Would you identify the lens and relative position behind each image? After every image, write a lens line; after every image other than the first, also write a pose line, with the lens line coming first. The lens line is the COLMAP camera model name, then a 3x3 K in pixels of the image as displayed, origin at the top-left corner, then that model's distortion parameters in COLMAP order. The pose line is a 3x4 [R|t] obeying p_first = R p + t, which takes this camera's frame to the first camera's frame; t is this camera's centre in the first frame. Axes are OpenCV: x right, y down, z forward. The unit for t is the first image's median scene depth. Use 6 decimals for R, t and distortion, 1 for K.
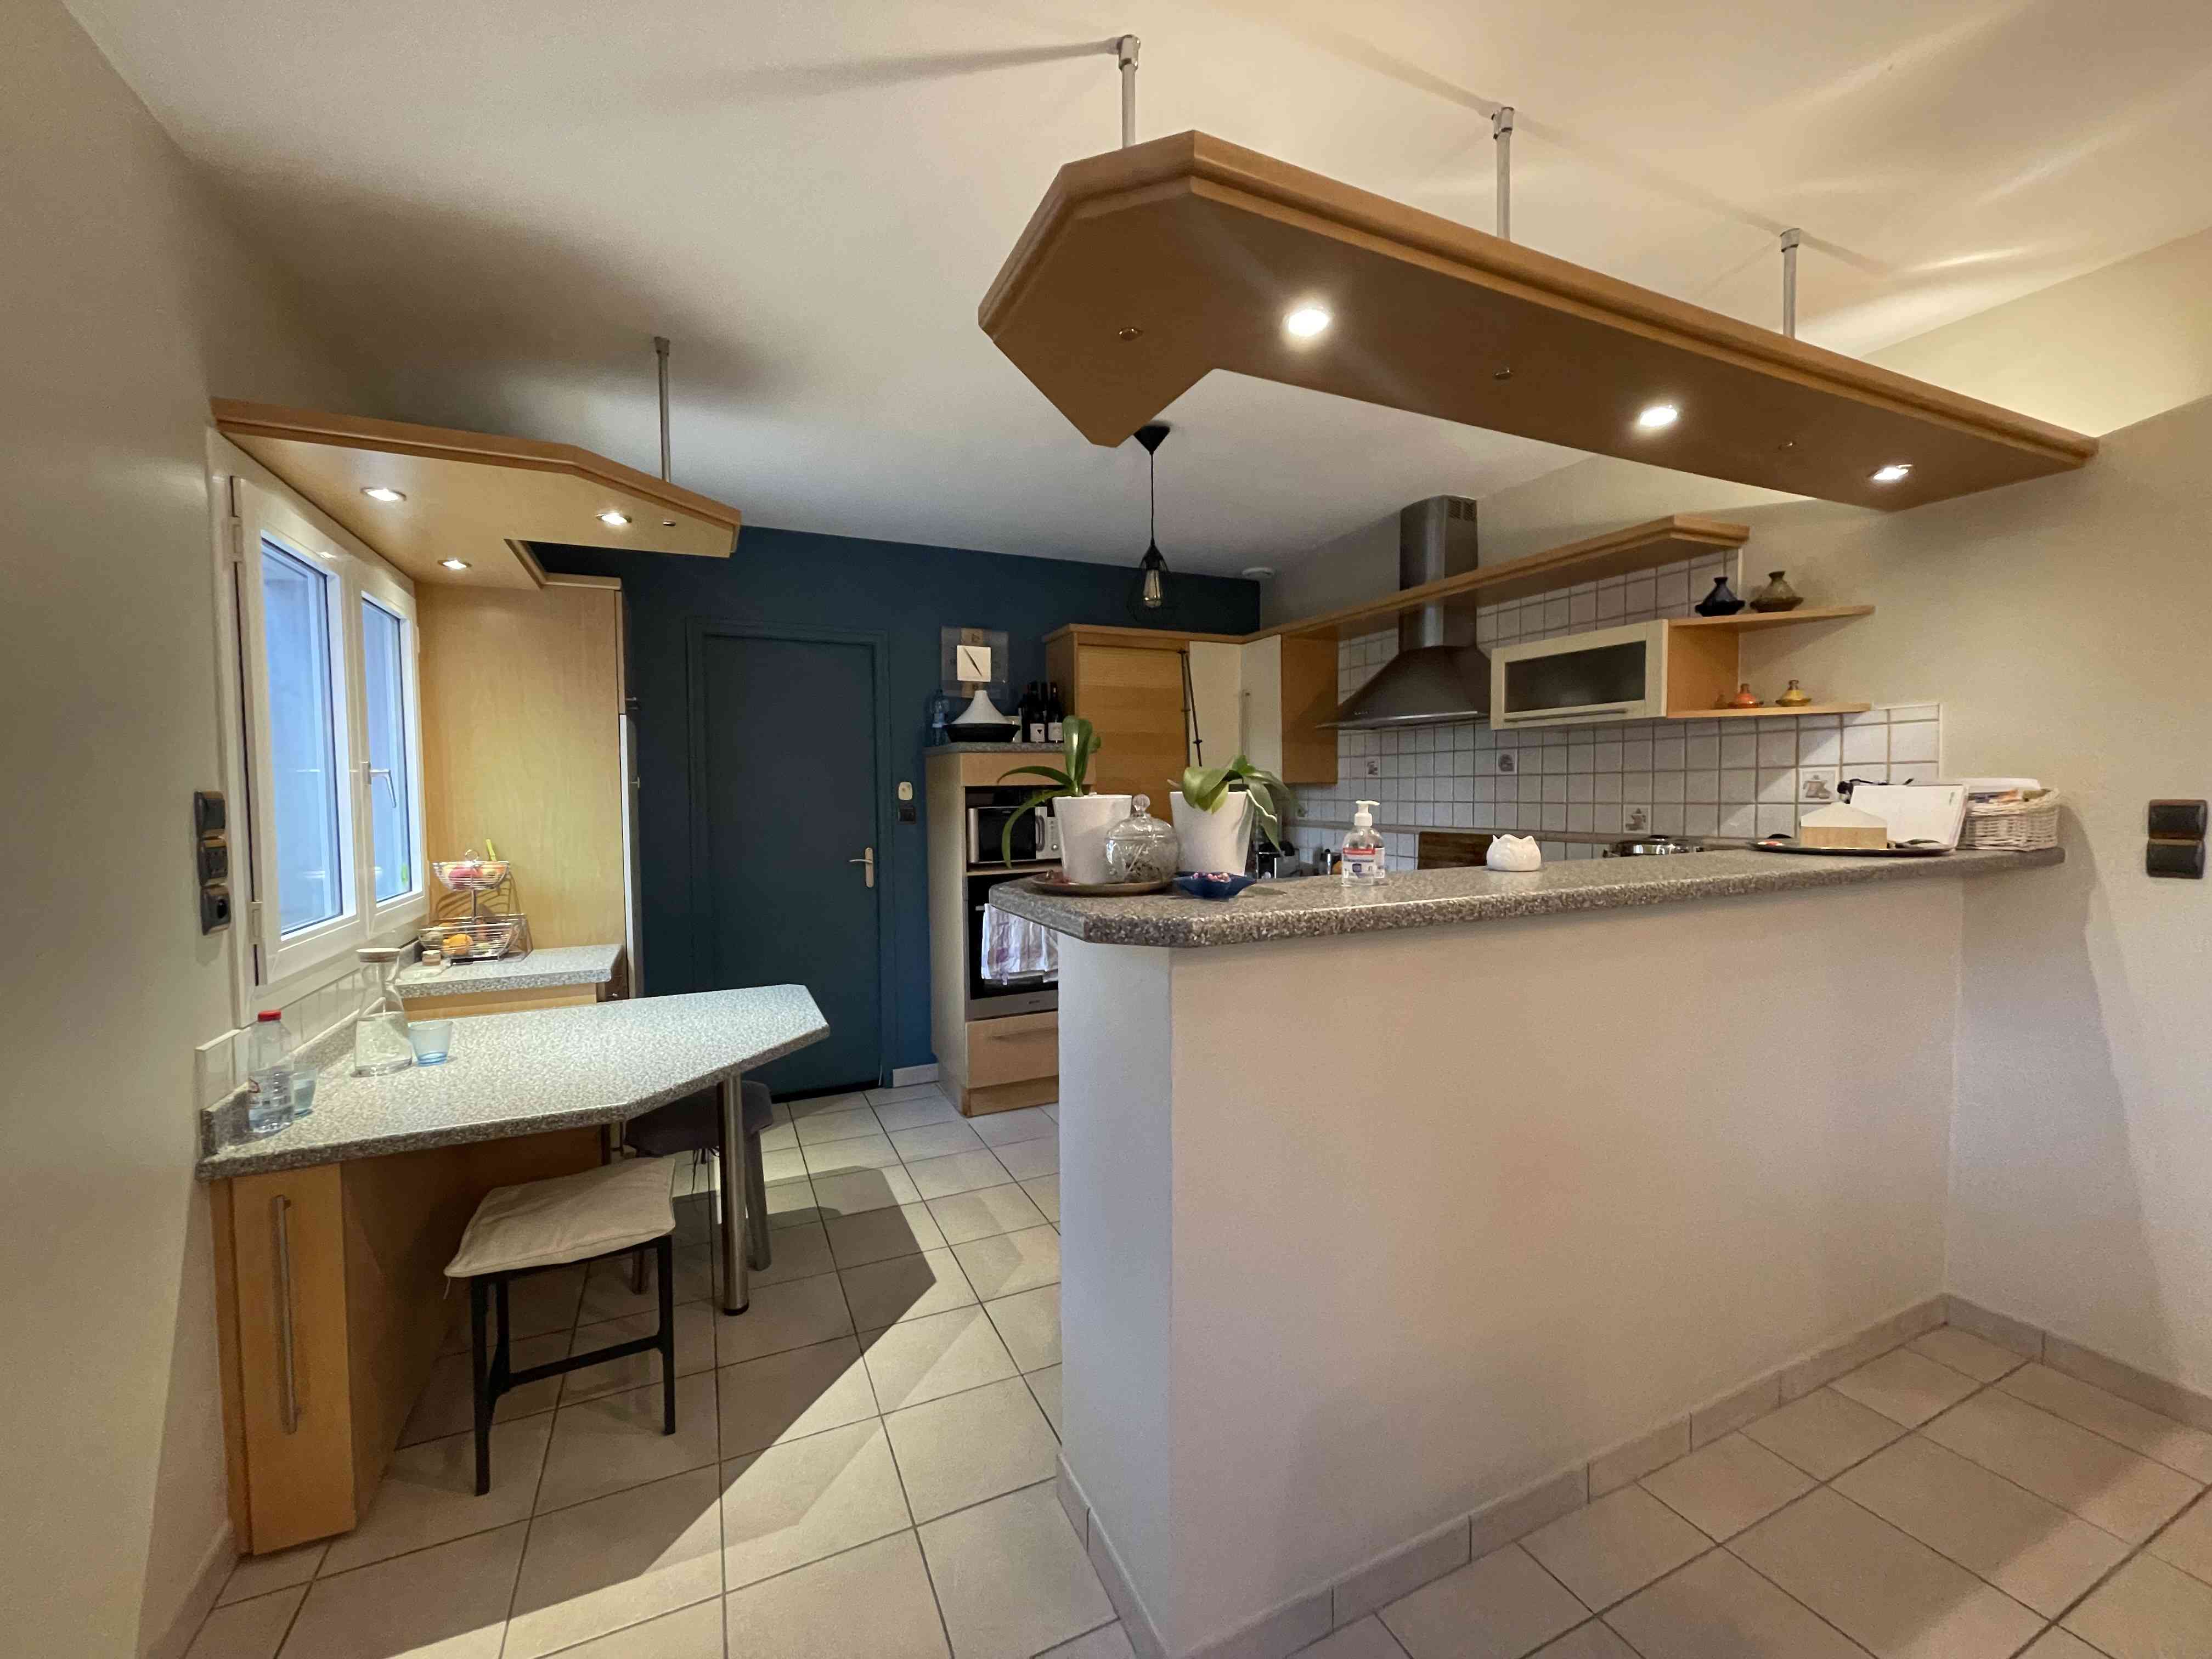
lens RADIAL K [[893.2, 0, 1104.8], [0, 893.2, 827.7], [0, 0, 1]] dist [-0.000465, -0.000012]
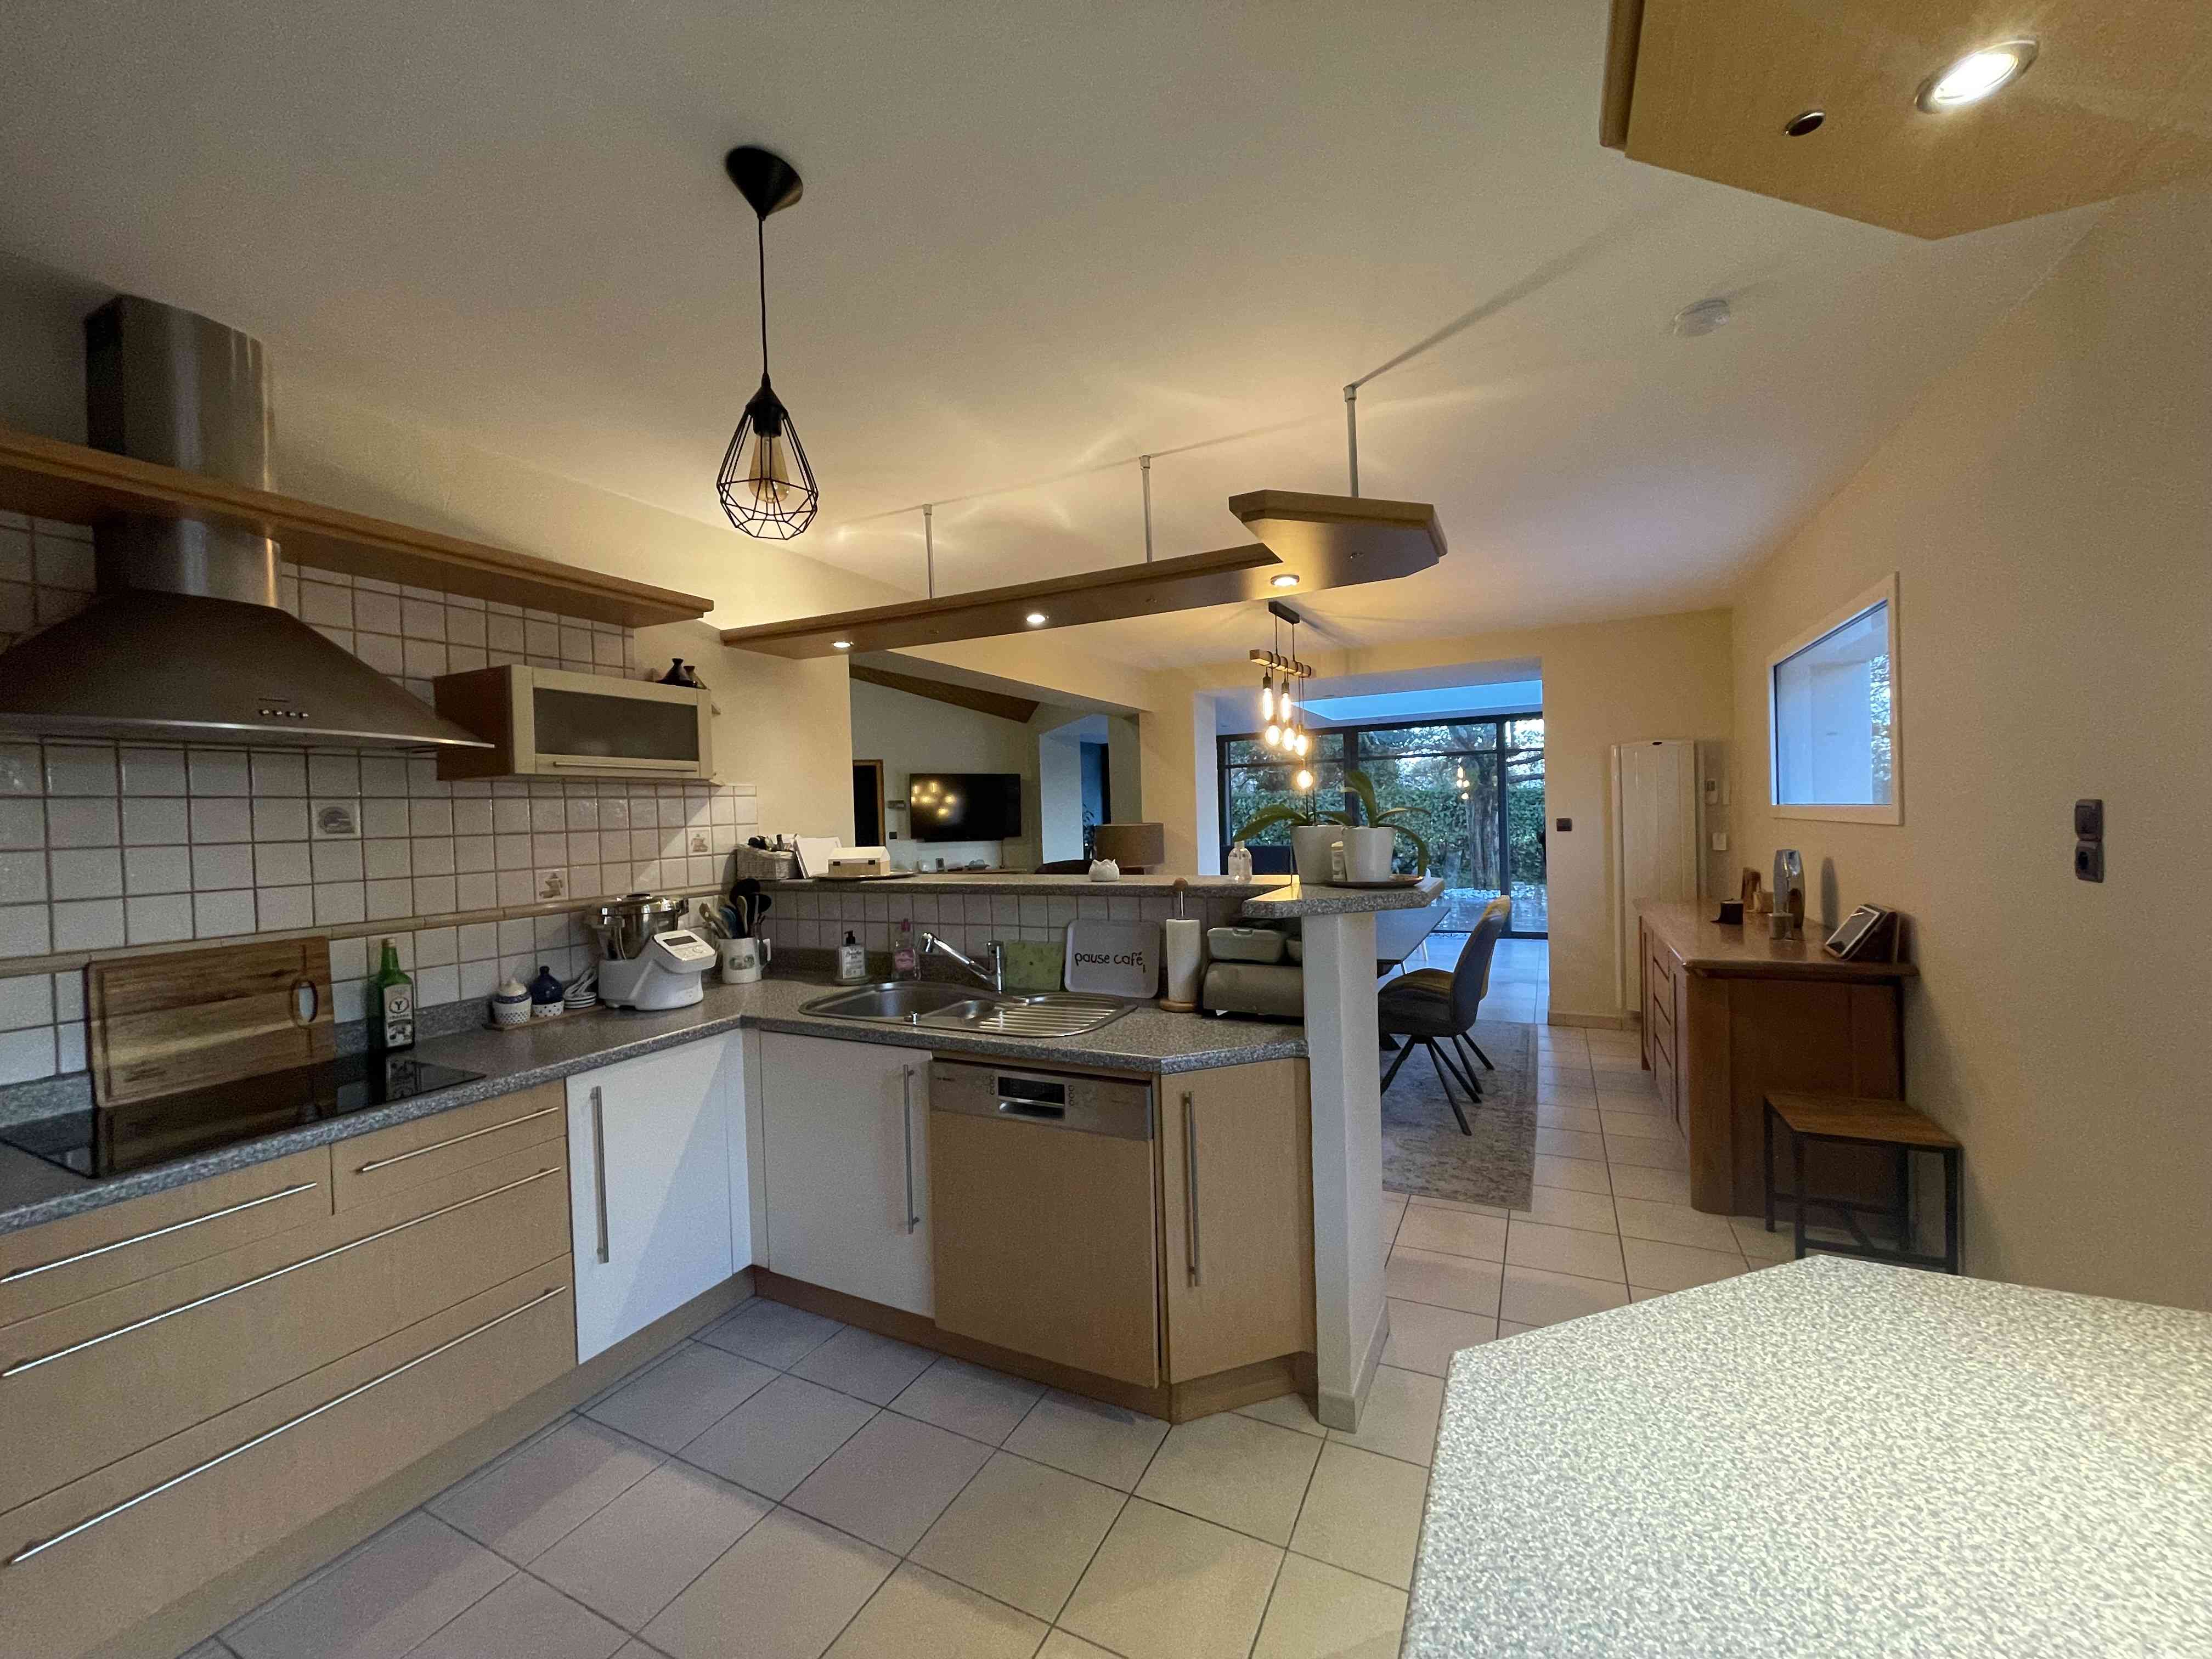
lens RADIAL K [[893.2, 0, 1104.6], [0, 893.2, 830.7], [0, 0, 1]] dist [-0.000465, -0.000012]
pose [[-0.622090, 0.014559, 0.782811, -0.453237], [0.068584, 0.996997, 0.035960, -0.057456], [-0.779936, 0.076059, -0.621220, 1.113310]]
